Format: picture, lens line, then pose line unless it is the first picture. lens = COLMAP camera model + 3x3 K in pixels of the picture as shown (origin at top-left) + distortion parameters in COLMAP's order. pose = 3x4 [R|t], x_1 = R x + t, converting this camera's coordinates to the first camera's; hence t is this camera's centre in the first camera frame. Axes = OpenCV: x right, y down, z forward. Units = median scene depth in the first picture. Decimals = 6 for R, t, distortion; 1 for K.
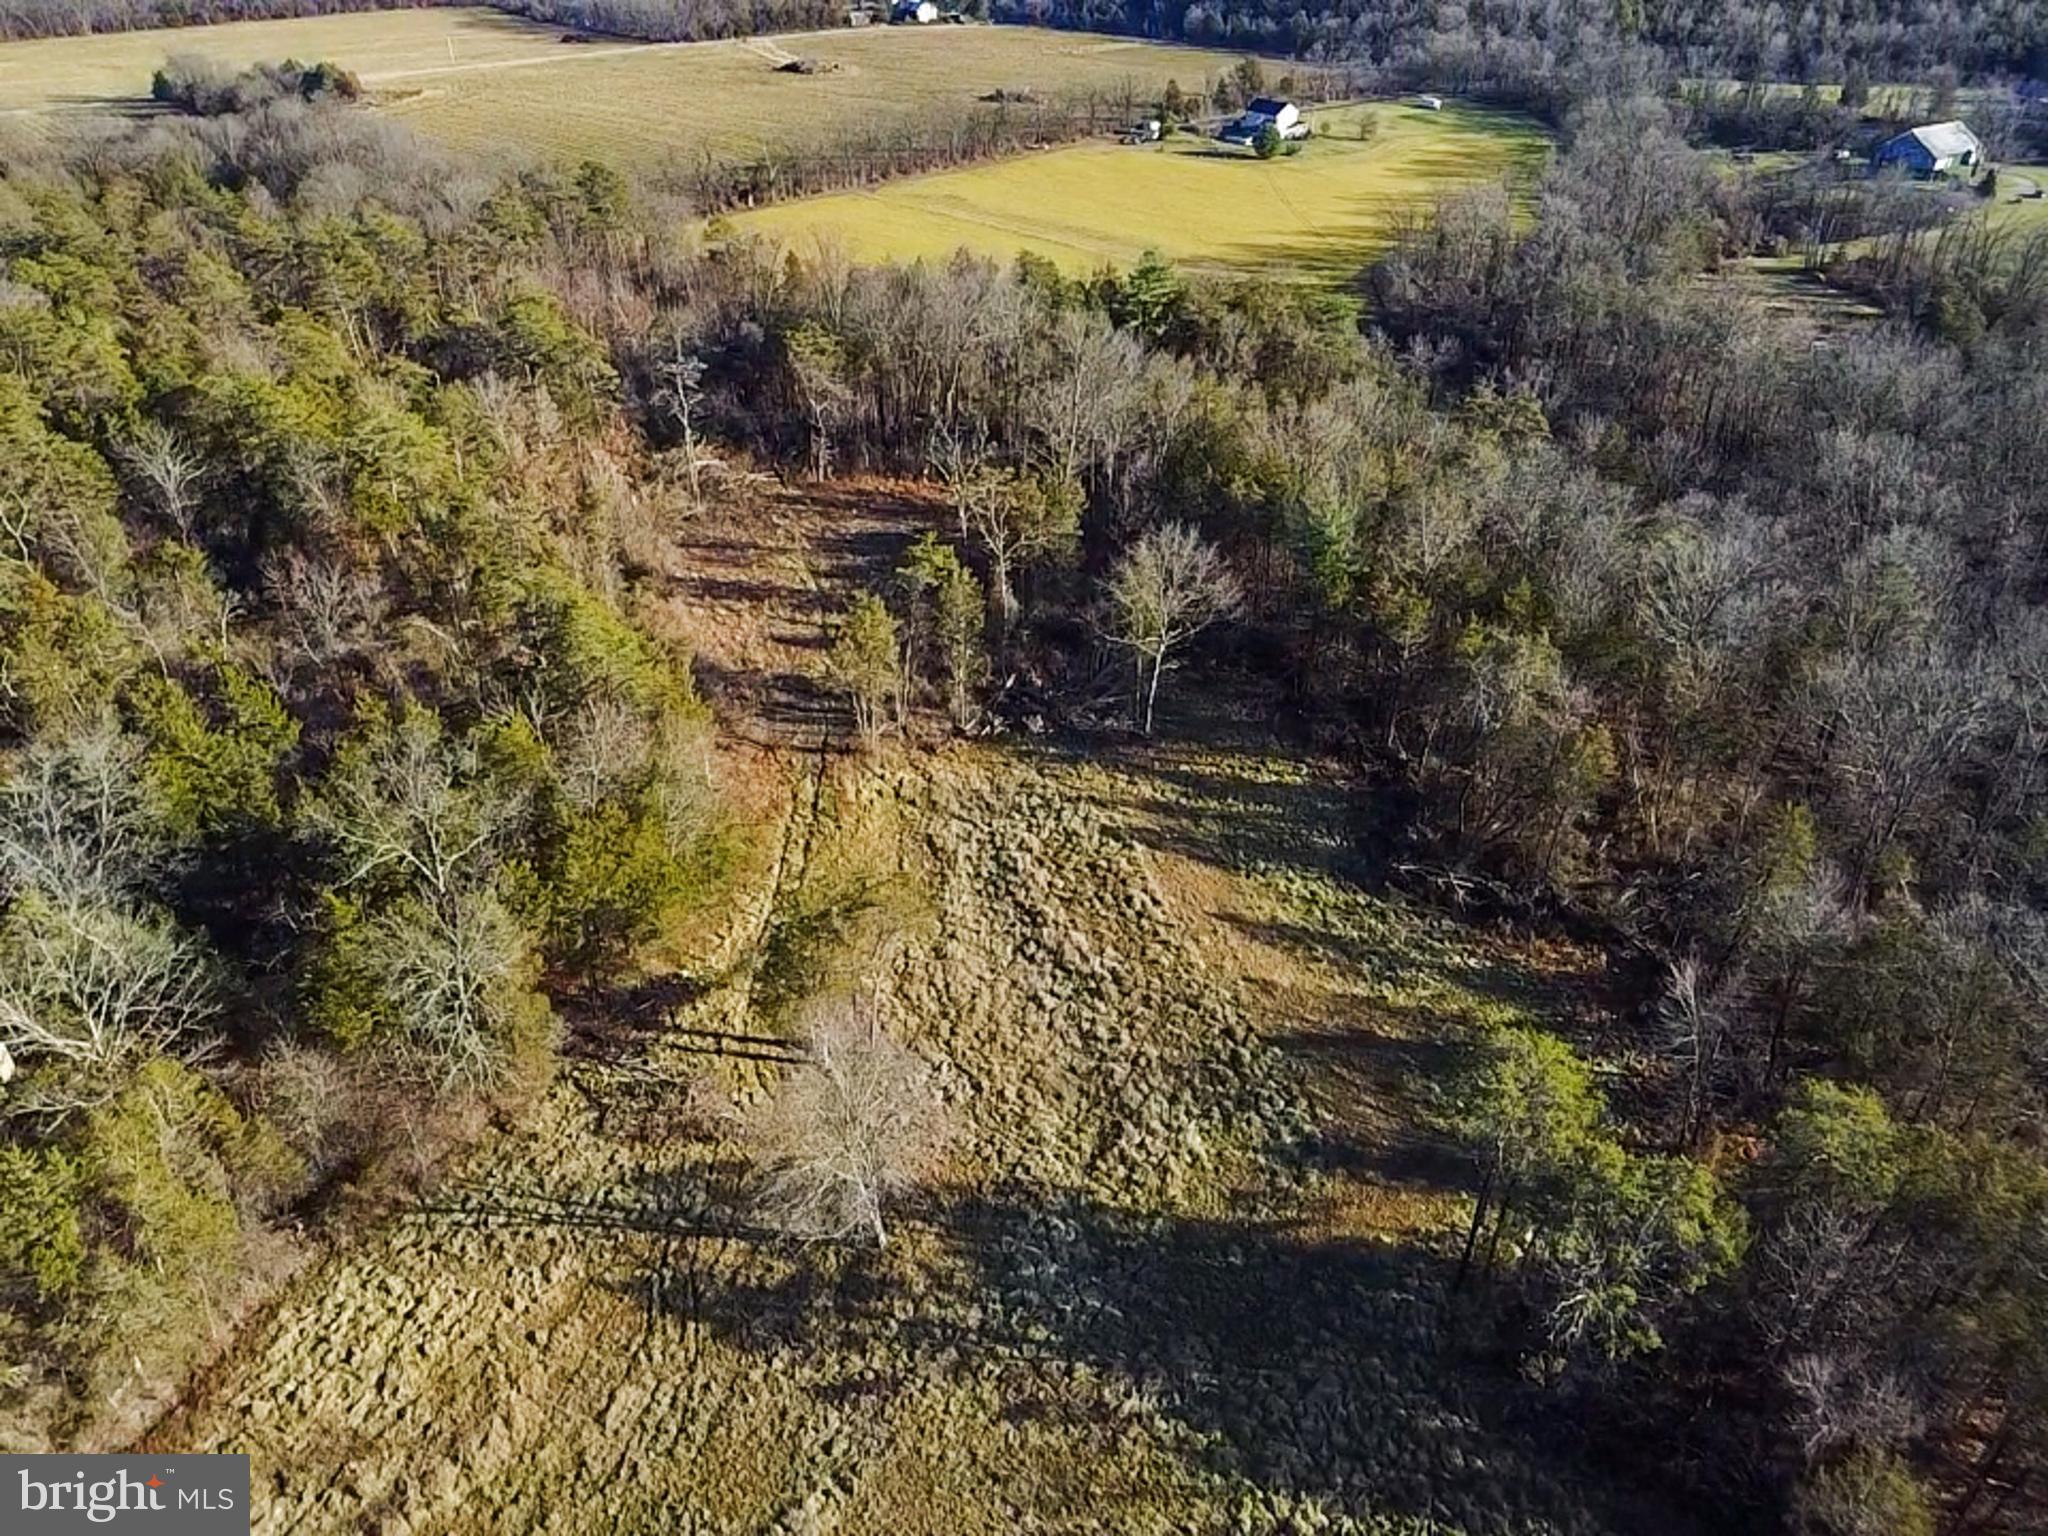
lens RADIAL K [[1470.8, 0, 1024.5], [0, 1470.8, 768.5], [0, 0, 1]] dist [-0.028733, 0.006590]
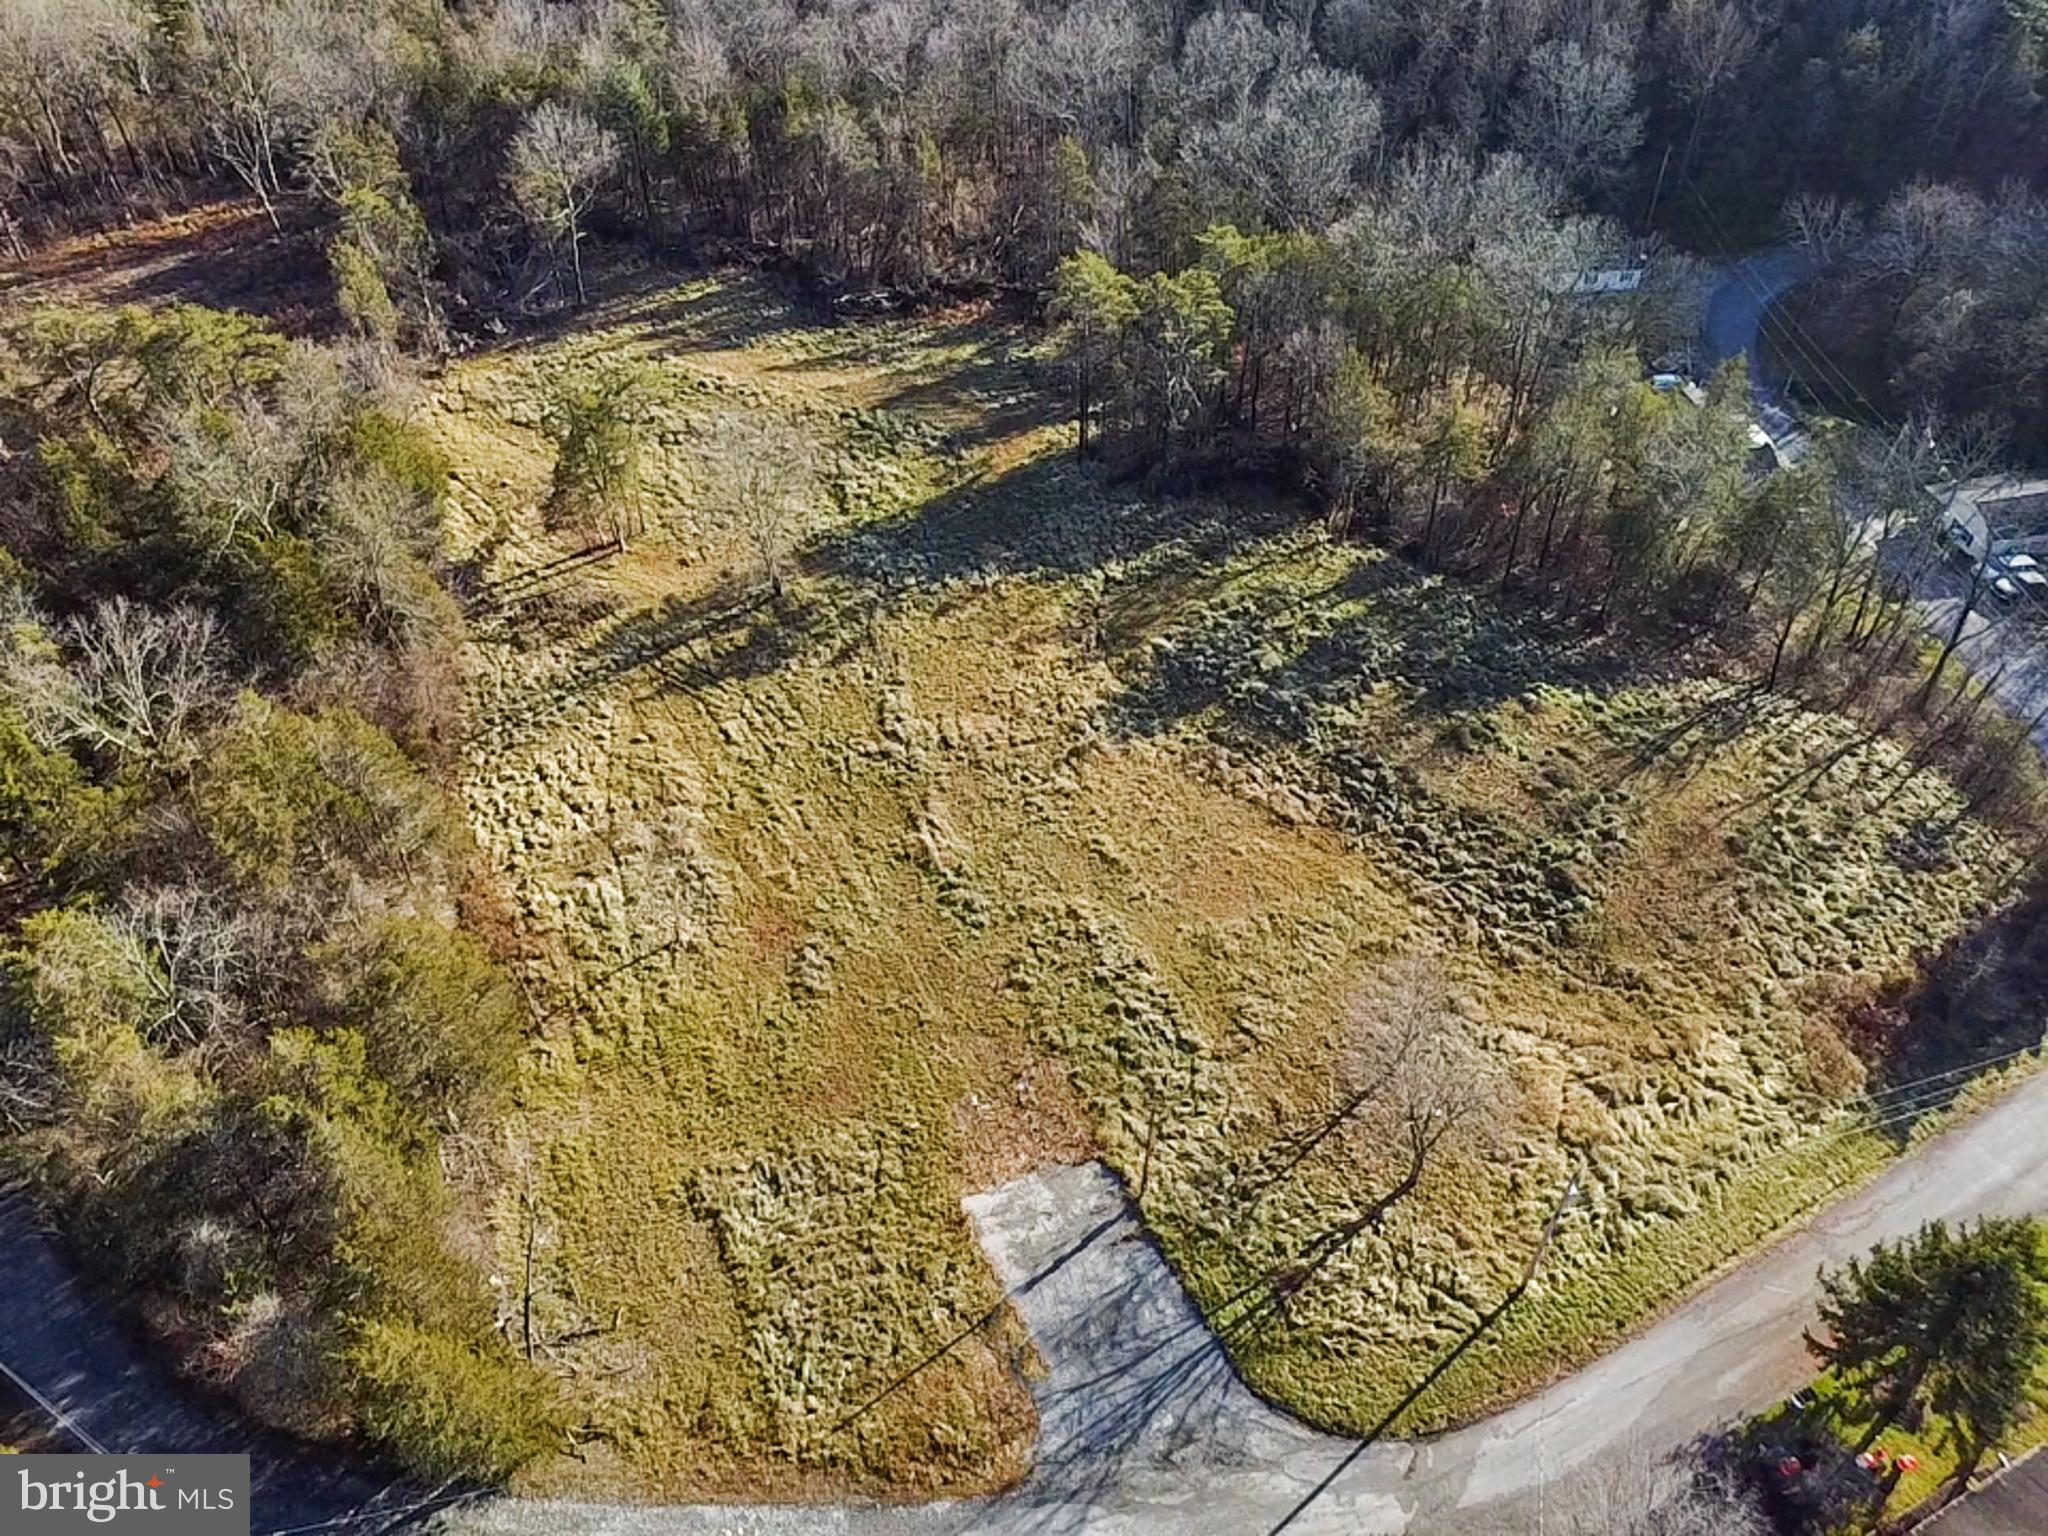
lens RADIAL K [[1470.8, 0, 1010.3], [0, 1470.8, 761.1], [0, 0, 1]] dist [-0.028733, 0.006590]
pose [[0.710482, -0.500491, 0.494696, -0.182587], [0.407060, 0.865724, 0.291245, 0.038278], [-0.574036, -0.005553, 0.818812, -0.064239]]
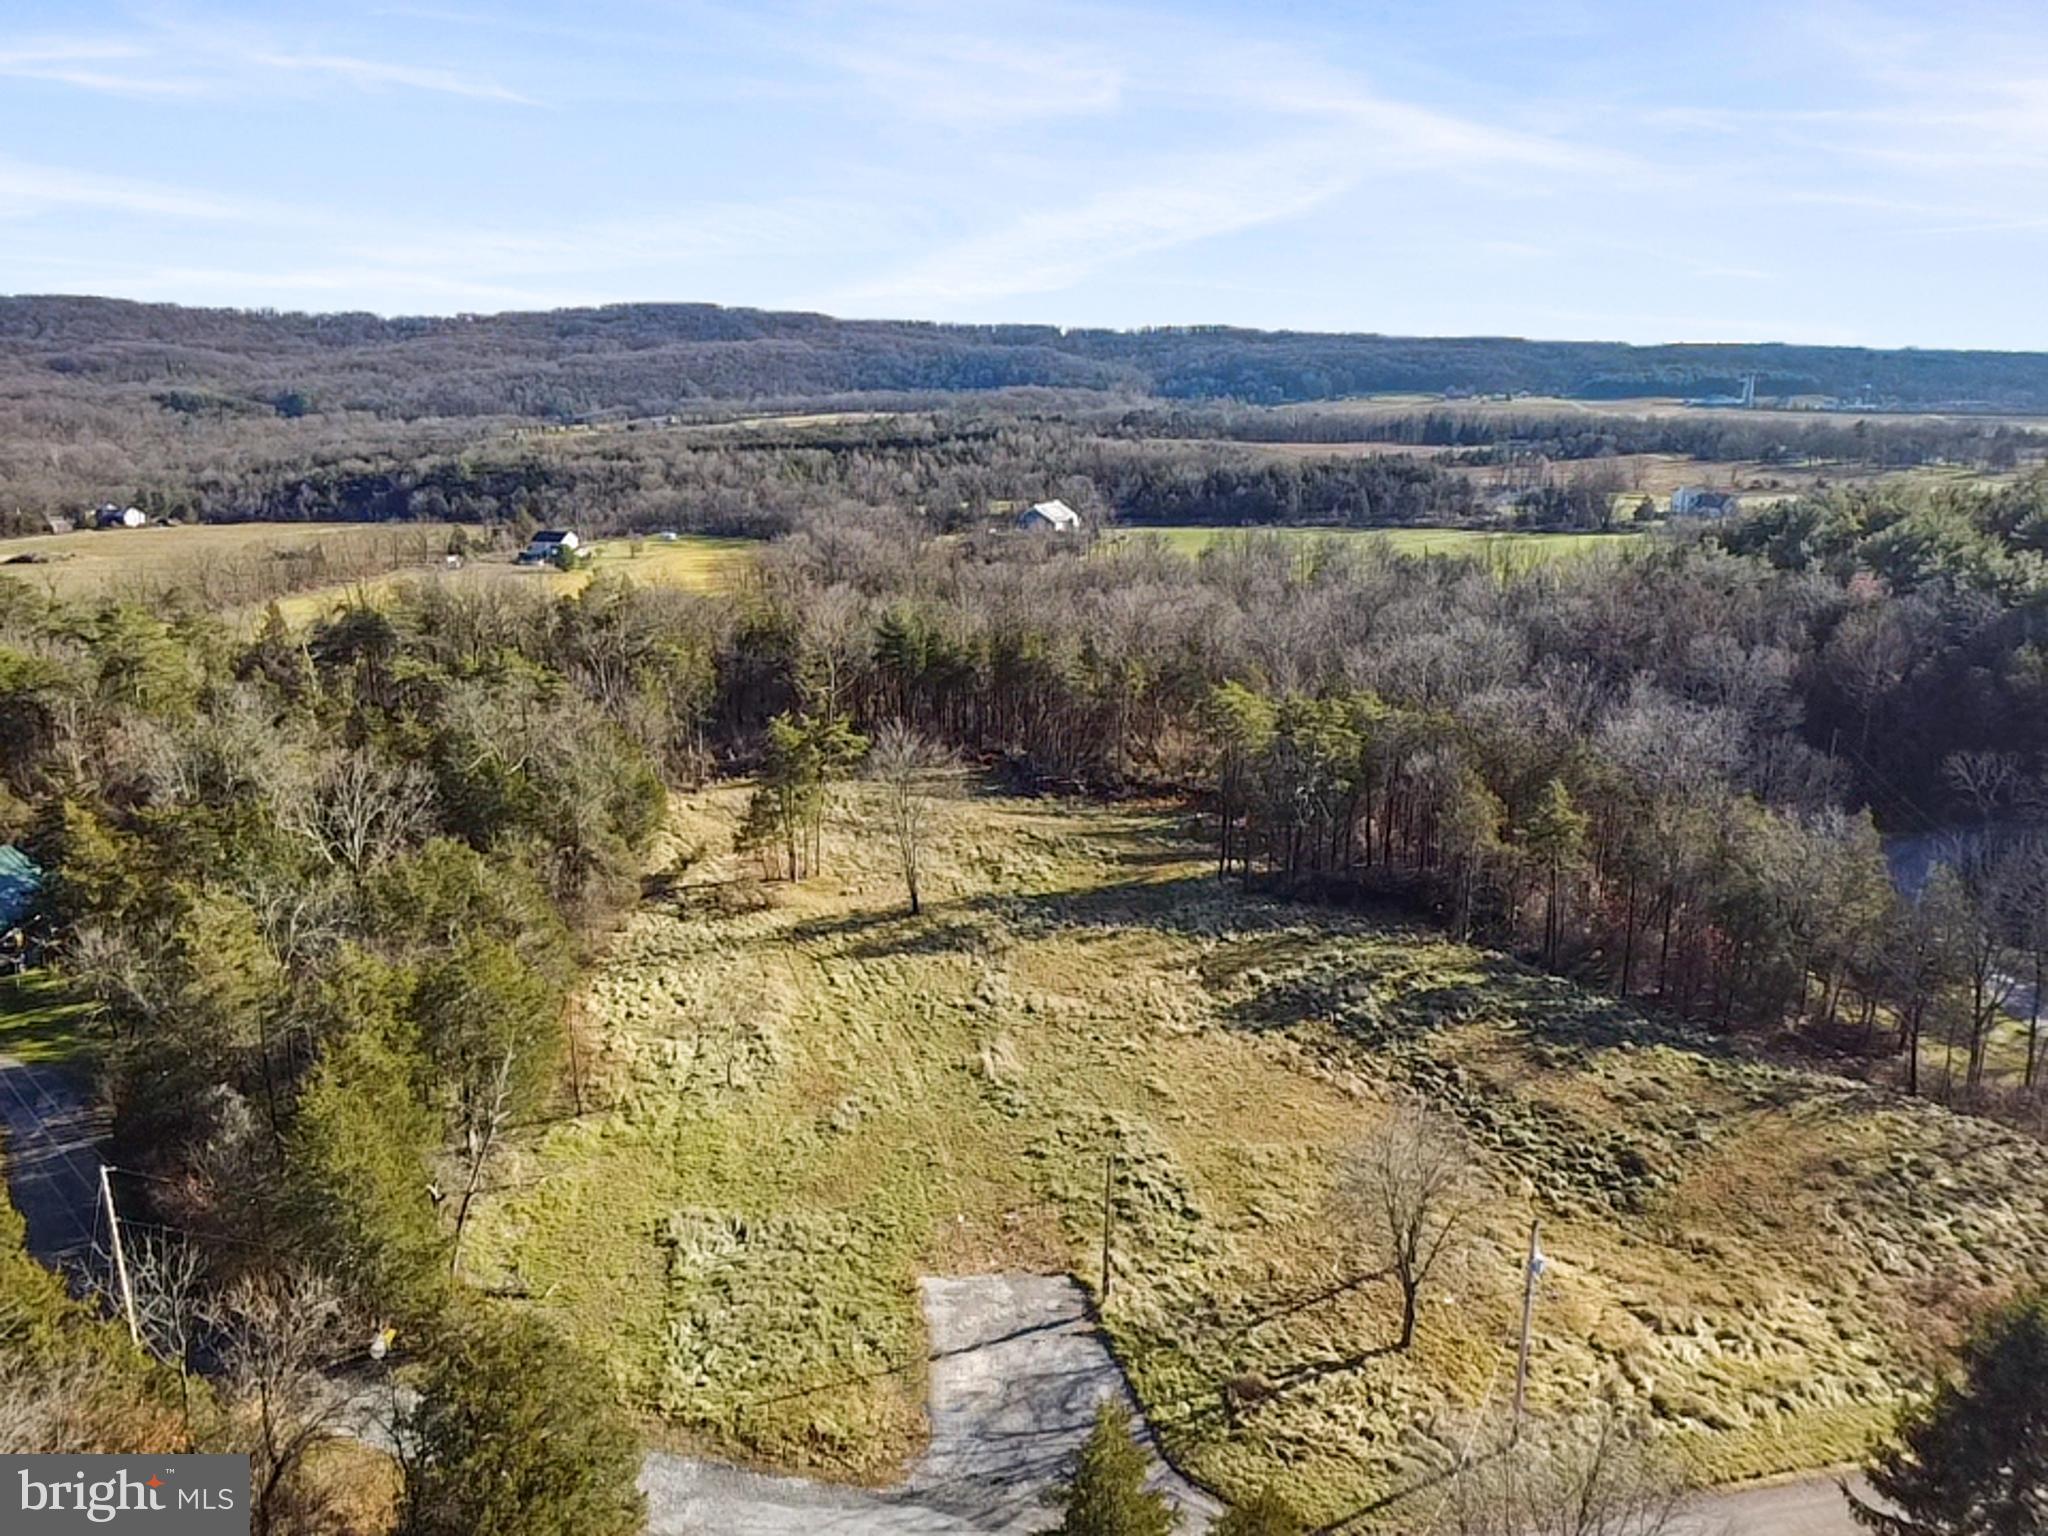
lens RADIAL K [[1470.8, 0, 1013.8], [0, 1470.8, 777.7], [0, 0, 1]] dist [-0.028733, 0.006590]
pose [[0.847139, -0.148571, 0.510178, -0.198665], [0.302051, 0.924553, -0.232306, 0.149372], [-0.437173, 0.350895, 0.828102, -0.089082]]
